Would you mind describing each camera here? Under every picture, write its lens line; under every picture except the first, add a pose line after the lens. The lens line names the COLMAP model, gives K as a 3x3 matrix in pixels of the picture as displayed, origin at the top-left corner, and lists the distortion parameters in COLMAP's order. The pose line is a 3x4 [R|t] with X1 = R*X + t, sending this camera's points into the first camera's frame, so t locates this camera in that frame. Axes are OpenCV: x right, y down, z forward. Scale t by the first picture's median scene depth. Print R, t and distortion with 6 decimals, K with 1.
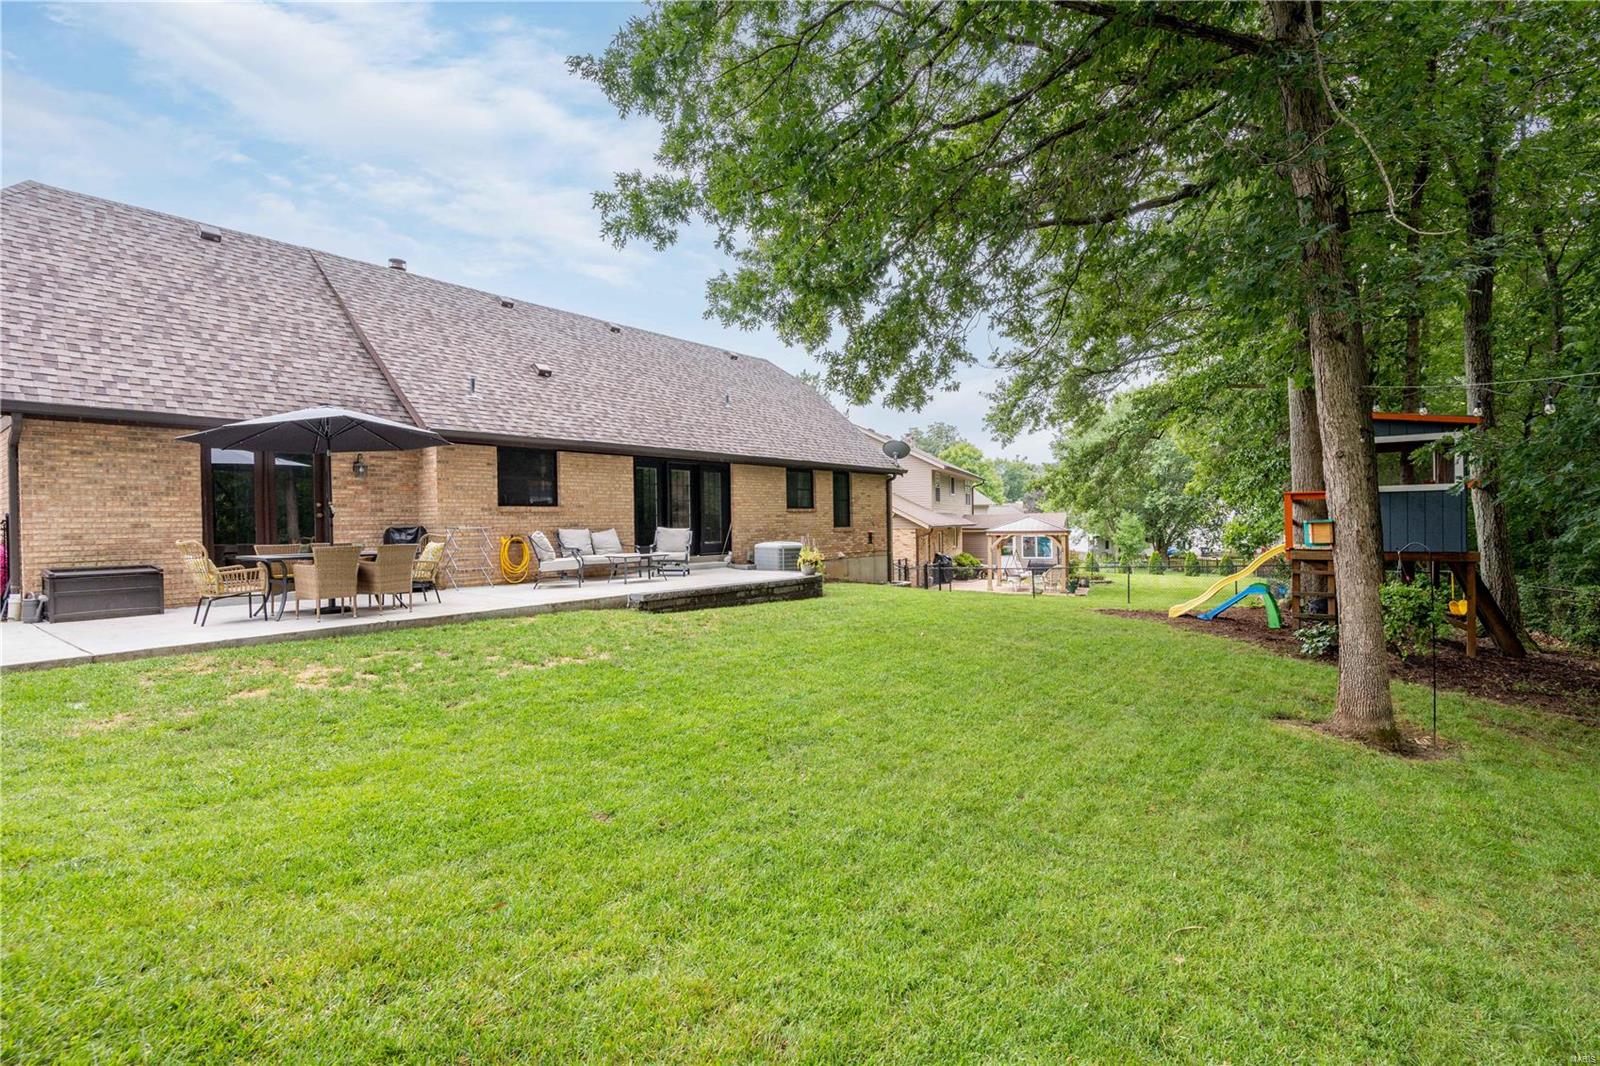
lens RADIAL K [[753.1, 0, 796.0], [0, 753.1, 529.7], [0, 0, 1]] dist [0.002648, -0.000460]
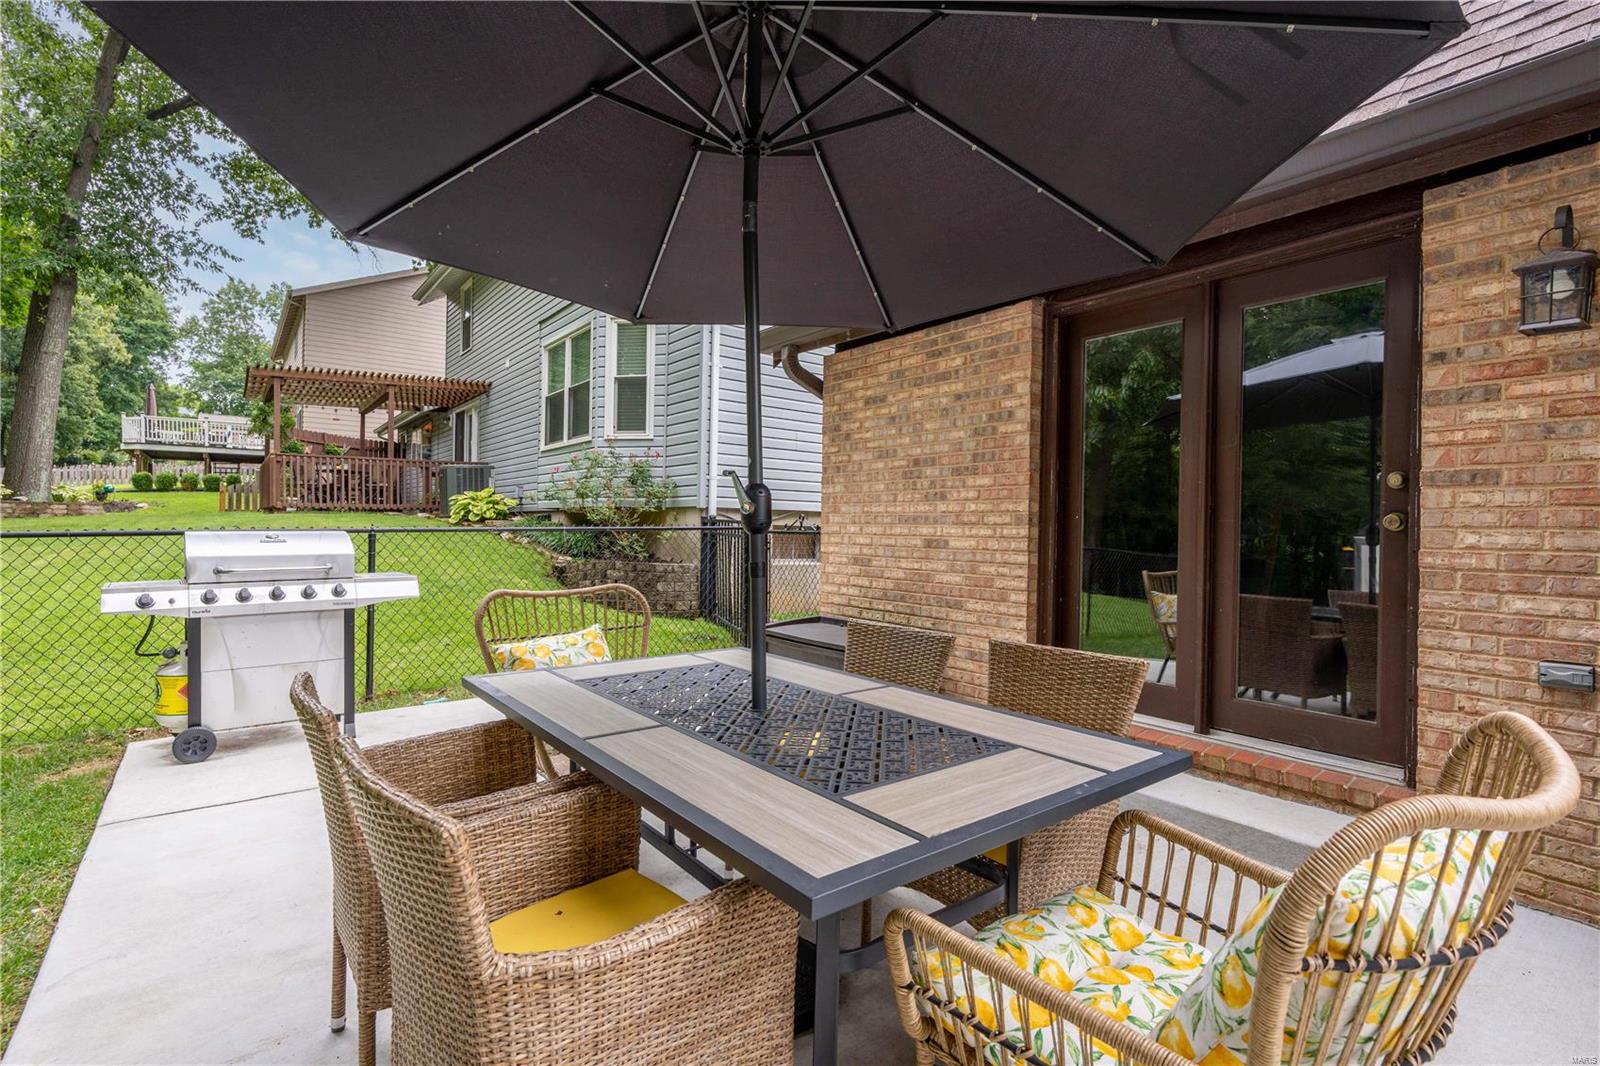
lens RADIAL K [[753.1, 0, 796.0], [0, 753.1, 529.7], [0, 0, 1]] dist [0.002648, -0.000460]
pose [[-0.248620, 0.009185, -0.968557, -0.369337], [-0.025607, 0.999543, 0.016052, -0.016886], [0.968262, 0.028792, -0.248272, 0.932899]]
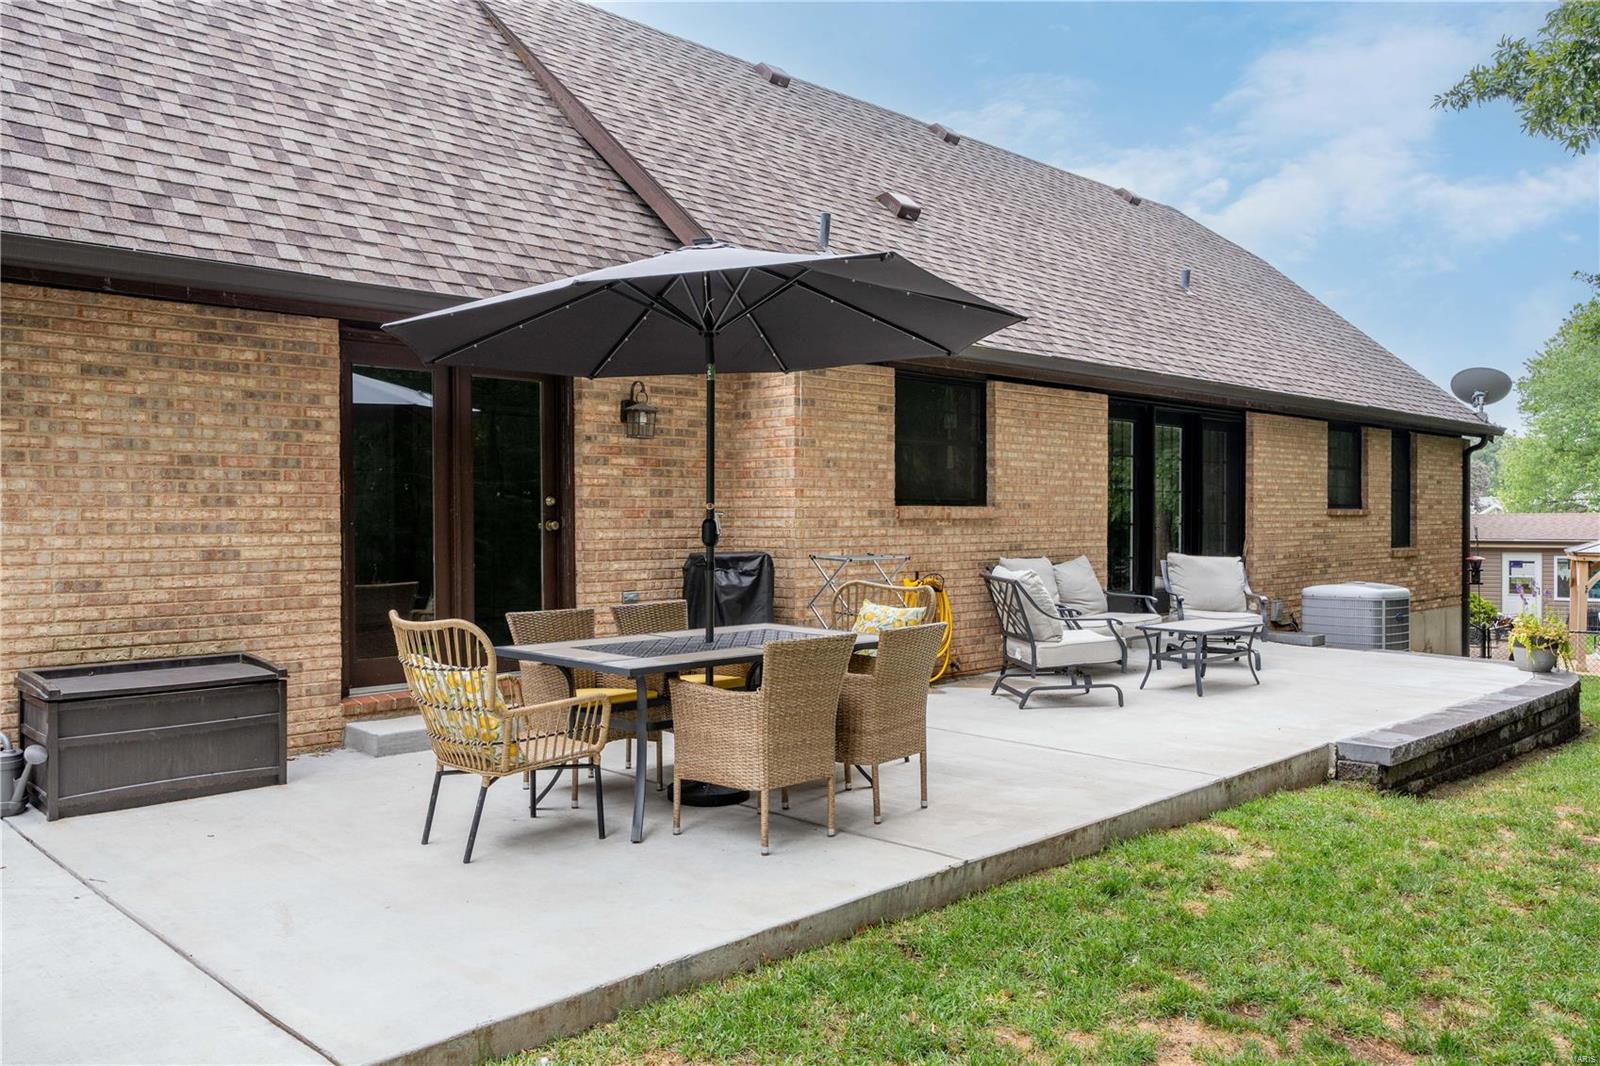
lens RADIAL K [[1230.7, 0, 800.0], [0, 1230.7, 533.0], [0, 0, 1]] dist [0.000027, 0.003720]
pose [[0.992764, 0.016184, -0.118990, -0.439336], [-0.015387, 0.999853, 0.007618, -0.024135], [0.119096, -0.005732, 0.992866, 0.350688]]
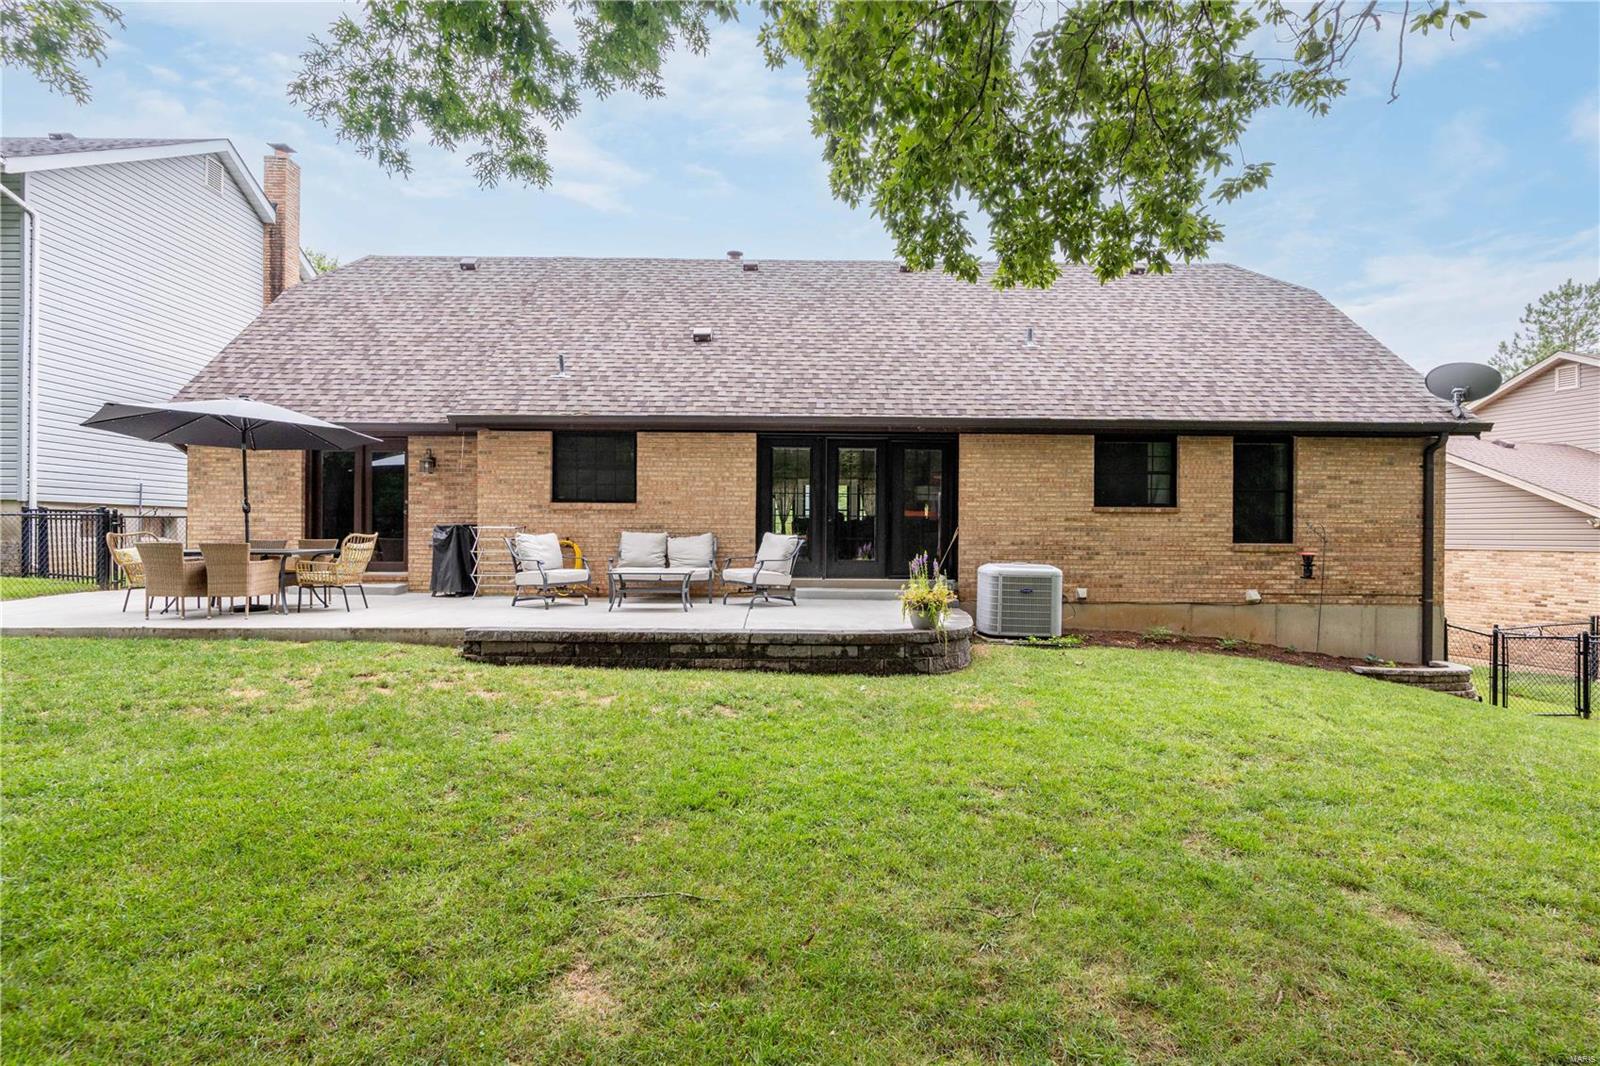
lens RADIAL K [[753.1, 0, 796.0], [0, 753.1, 529.7], [0, 0, 1]] dist [0.002648, -0.000460]
pose [[0.629948, 0.018177, -0.776425, 0.510887], [-0.023442, 0.999716, 0.004385, -0.013350], [0.776284, 0.015438, 0.630195, 0.823518]]
